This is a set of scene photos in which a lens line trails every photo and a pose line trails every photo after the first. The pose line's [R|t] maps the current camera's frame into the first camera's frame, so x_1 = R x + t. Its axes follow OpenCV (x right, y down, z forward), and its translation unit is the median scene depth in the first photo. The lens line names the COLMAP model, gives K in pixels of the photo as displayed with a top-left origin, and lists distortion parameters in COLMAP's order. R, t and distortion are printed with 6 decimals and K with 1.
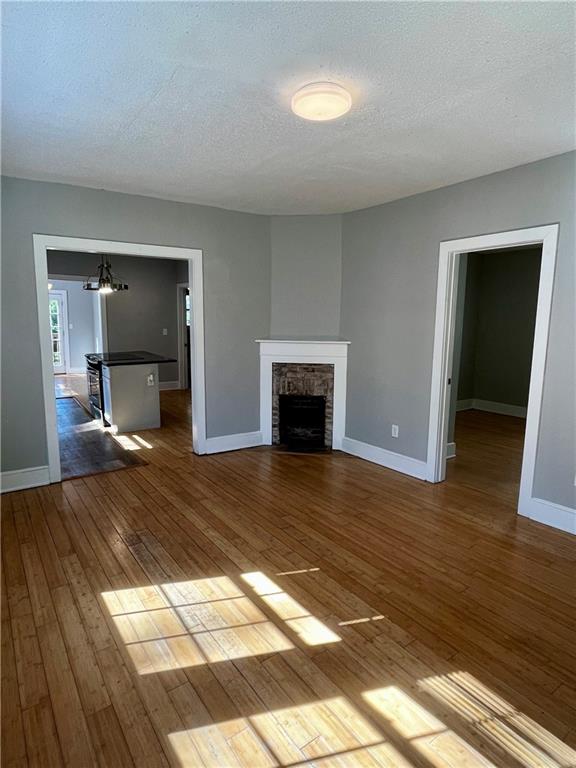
lens RADIAL K [[437.3, 0, 287.5], [0, 437.3, 386.0], [0, 0, 1]] dist [-0.002027, -0.000682]
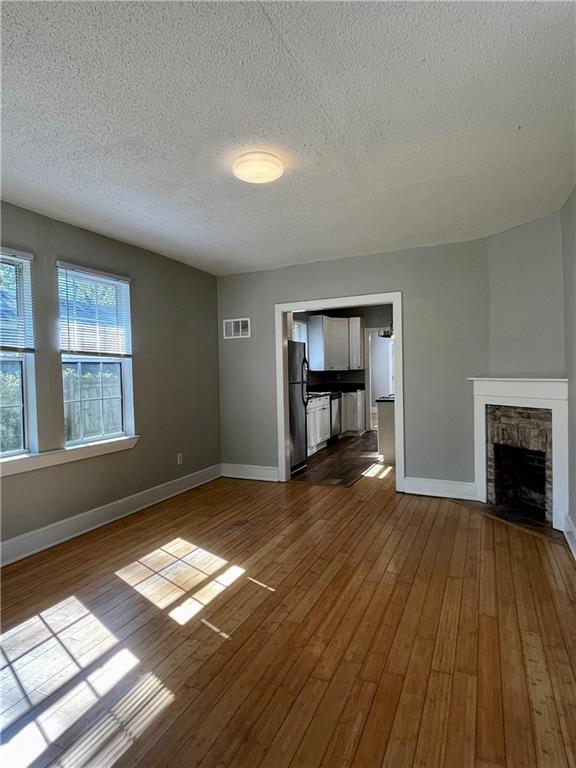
lens RADIAL K [[437.3, 0, 287.5], [0, 437.3, 386.0], [0, 0, 1]] dist [-0.002027, -0.000682]
pose [[0.504961, 0.008636, -0.863099, 0.533862], [-0.104058, 0.993266, -0.050941, -0.005320], [0.856847, 0.115536, 0.502459, 0.251934]]
